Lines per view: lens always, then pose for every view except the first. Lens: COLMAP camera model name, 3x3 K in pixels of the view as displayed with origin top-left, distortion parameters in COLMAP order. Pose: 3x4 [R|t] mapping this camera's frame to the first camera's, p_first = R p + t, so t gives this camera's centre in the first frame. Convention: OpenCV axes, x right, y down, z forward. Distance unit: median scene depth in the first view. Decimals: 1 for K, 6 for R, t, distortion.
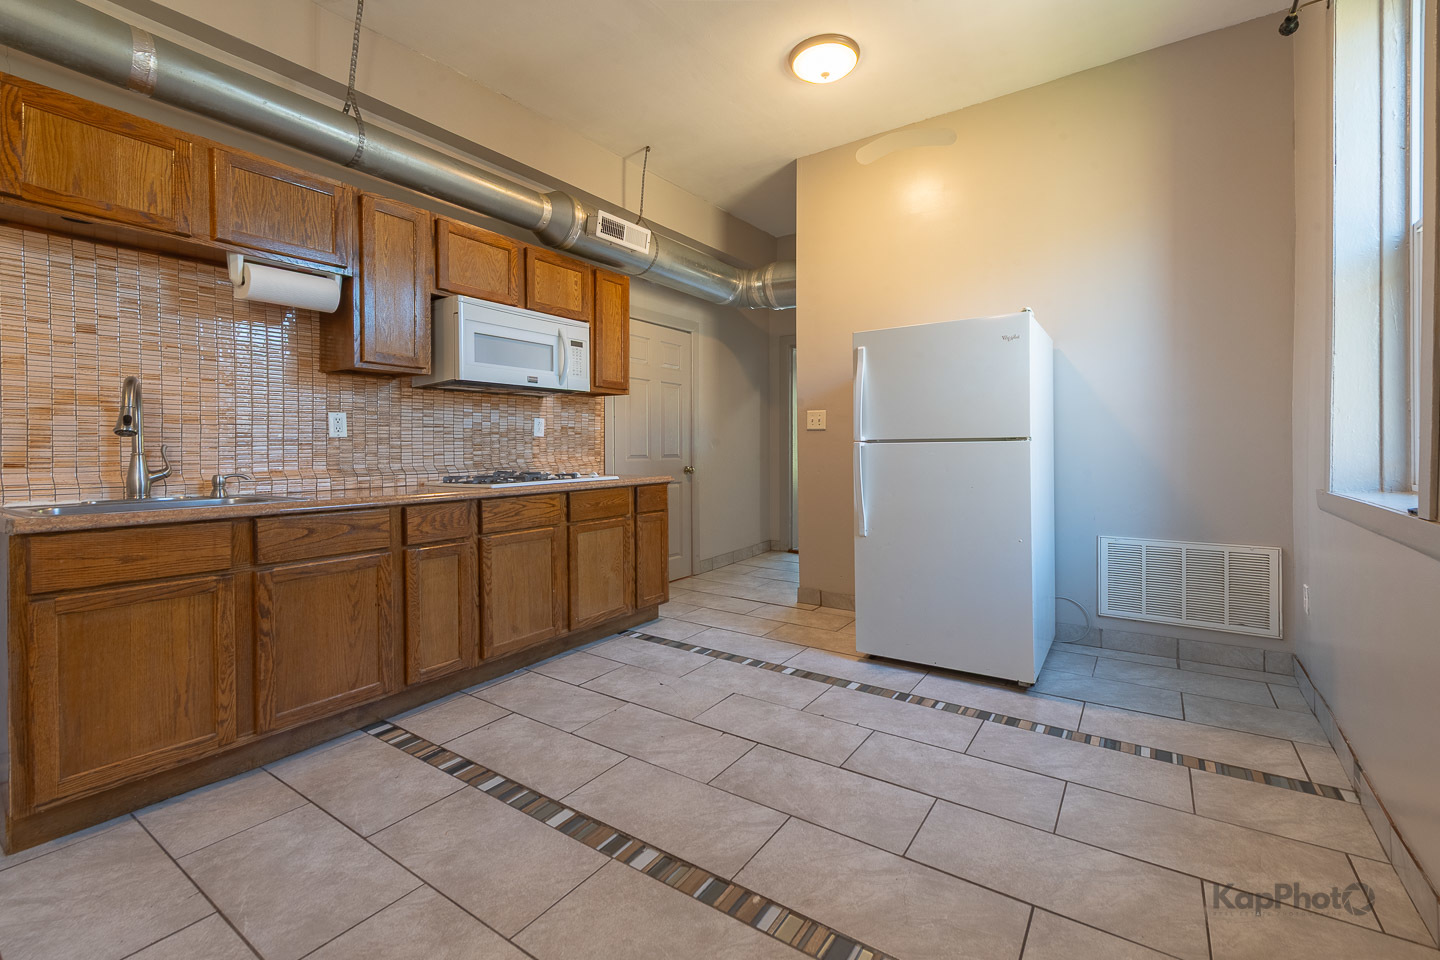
lens RADIAL K [[624.2, 0, 824.6], [0, 624.2, 457.0], [0, 0, 1]] dist [0.010309, -0.001250]
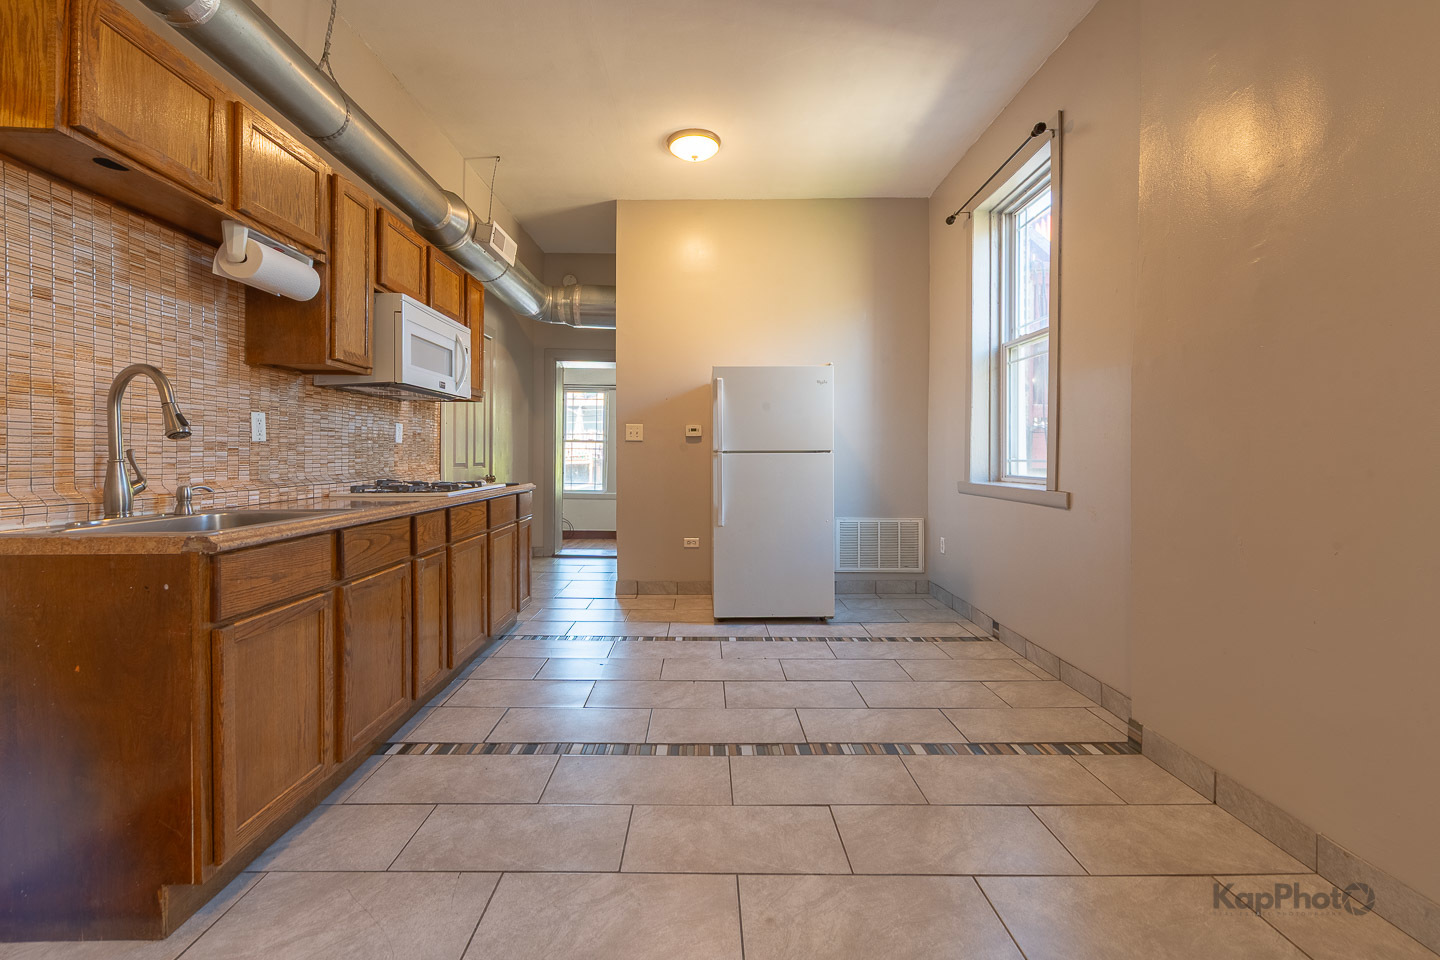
lens RADIAL K [[586.1, 0, 816.2], [0, 586.1, 466.3], [0, 0, 1]] dist [0.014162, -0.000605]
pose [[0.792191, -0.004948, 0.610253, -0.673237], [0.004635, 0.999987, 0.002091, 0.003738], [-0.610255, 0.001172, 0.792204, -0.094311]]
